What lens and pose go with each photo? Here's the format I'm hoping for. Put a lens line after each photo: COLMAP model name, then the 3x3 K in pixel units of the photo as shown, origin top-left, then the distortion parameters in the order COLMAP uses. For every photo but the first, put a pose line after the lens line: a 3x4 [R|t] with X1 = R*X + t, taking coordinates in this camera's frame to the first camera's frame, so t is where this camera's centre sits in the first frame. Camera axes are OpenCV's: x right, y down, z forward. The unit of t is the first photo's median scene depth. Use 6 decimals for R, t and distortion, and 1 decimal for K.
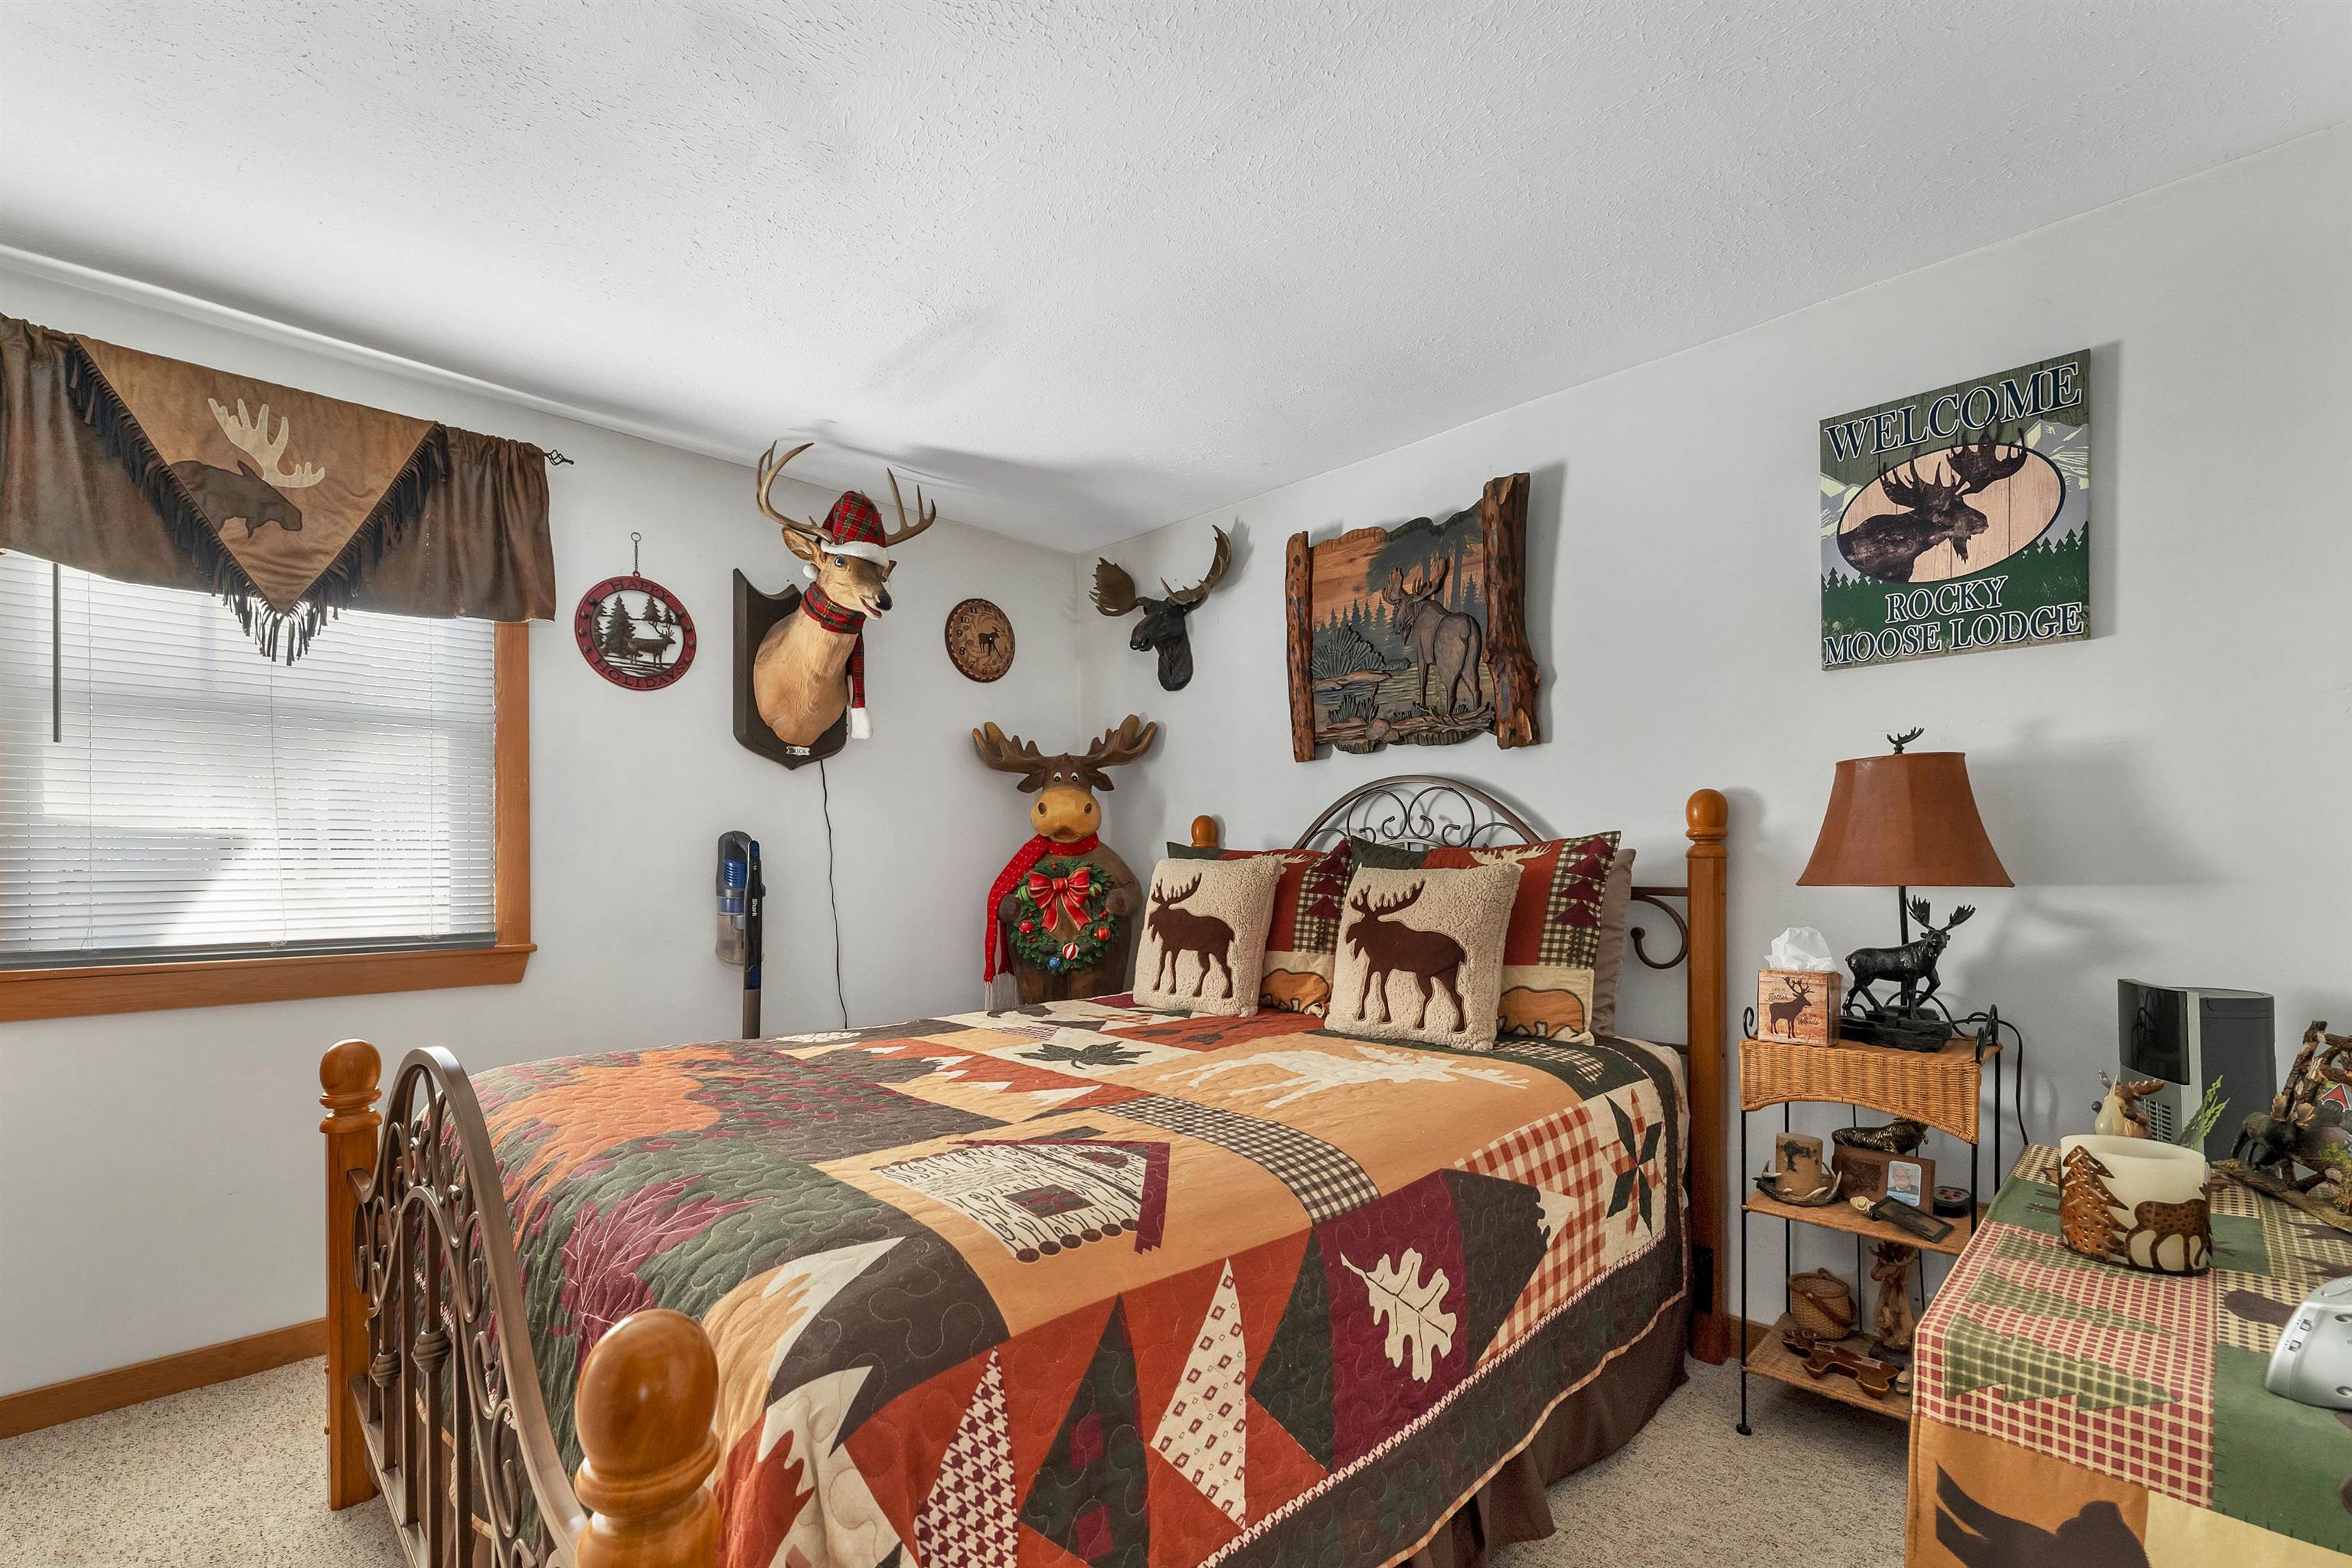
lens RADIAL K [[997.2, 0, 1159.1], [0, 997.2, 871.1], [0, 0, 1]] dist [0.001093, -0.000653]
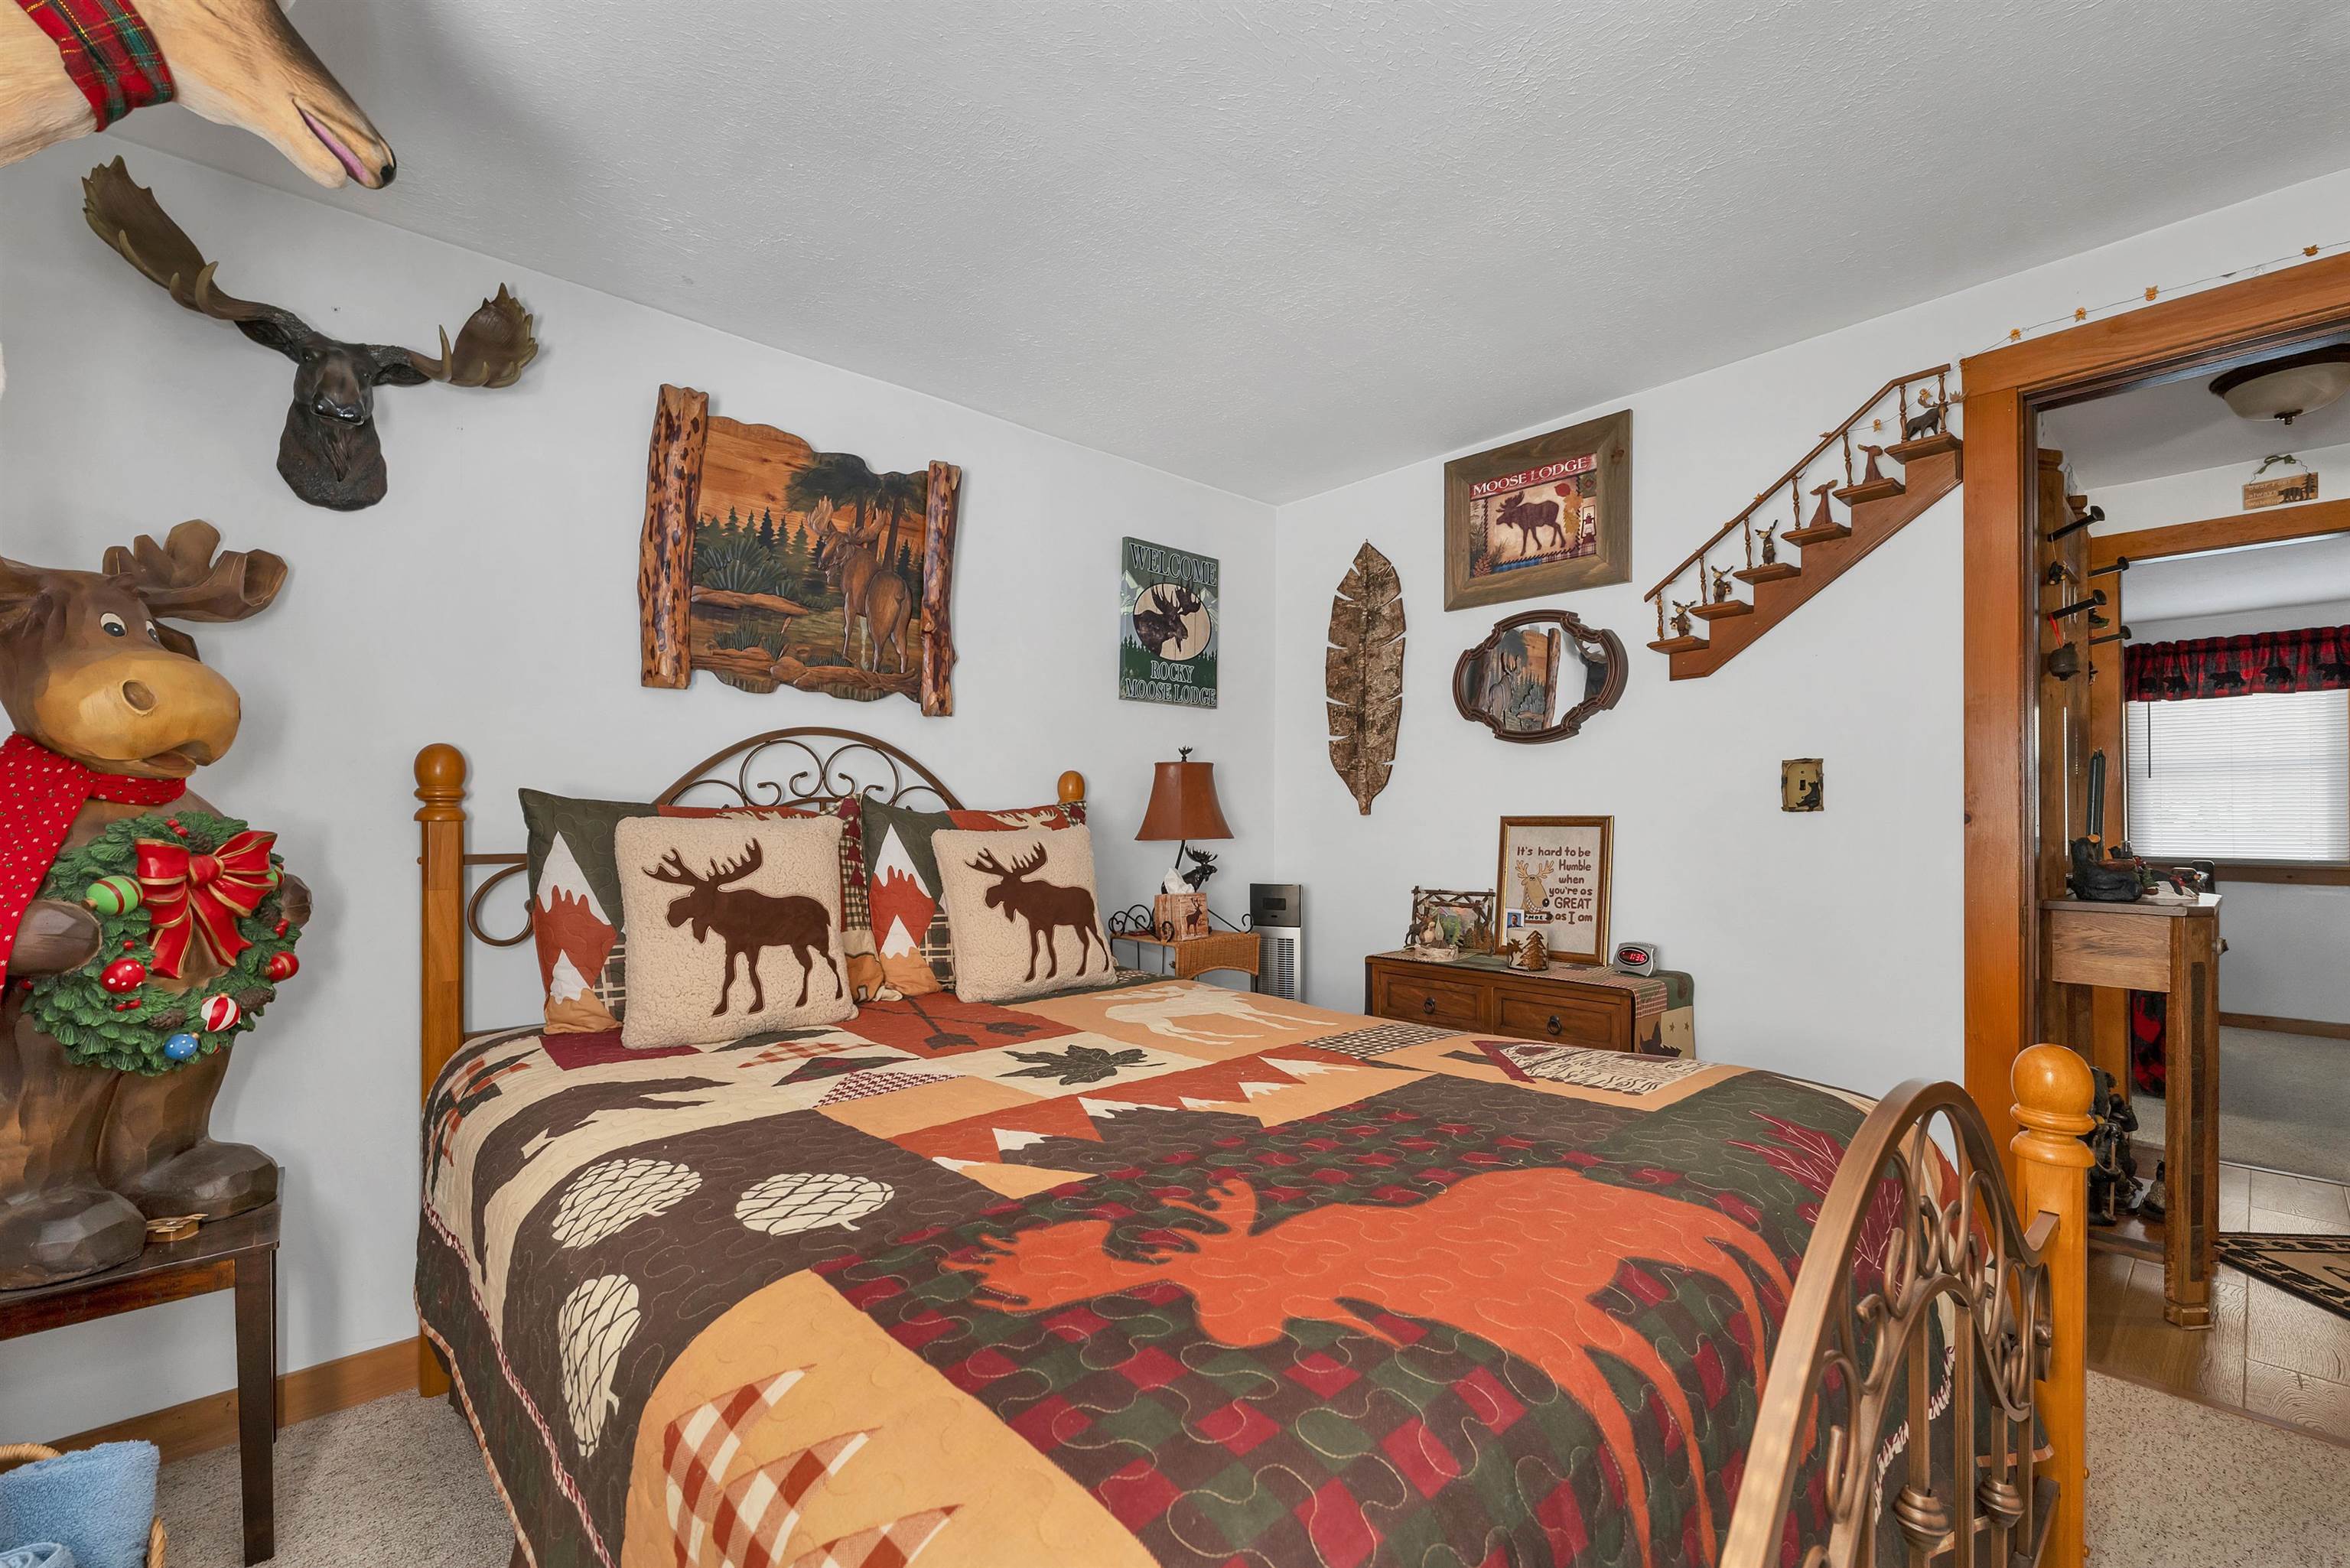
lens RADIAL K [[996.3, 0, 1167.6], [0, 996.3, 807.6], [0, 0, 1]] dist [0.001093, -0.000653]
pose [[0.048705, 0.015125, 0.998699, -0.838548], [0.001872, 0.999882, -0.015234, -0.010941], [-0.998811, 0.002612, 0.048671, 0.843466]]
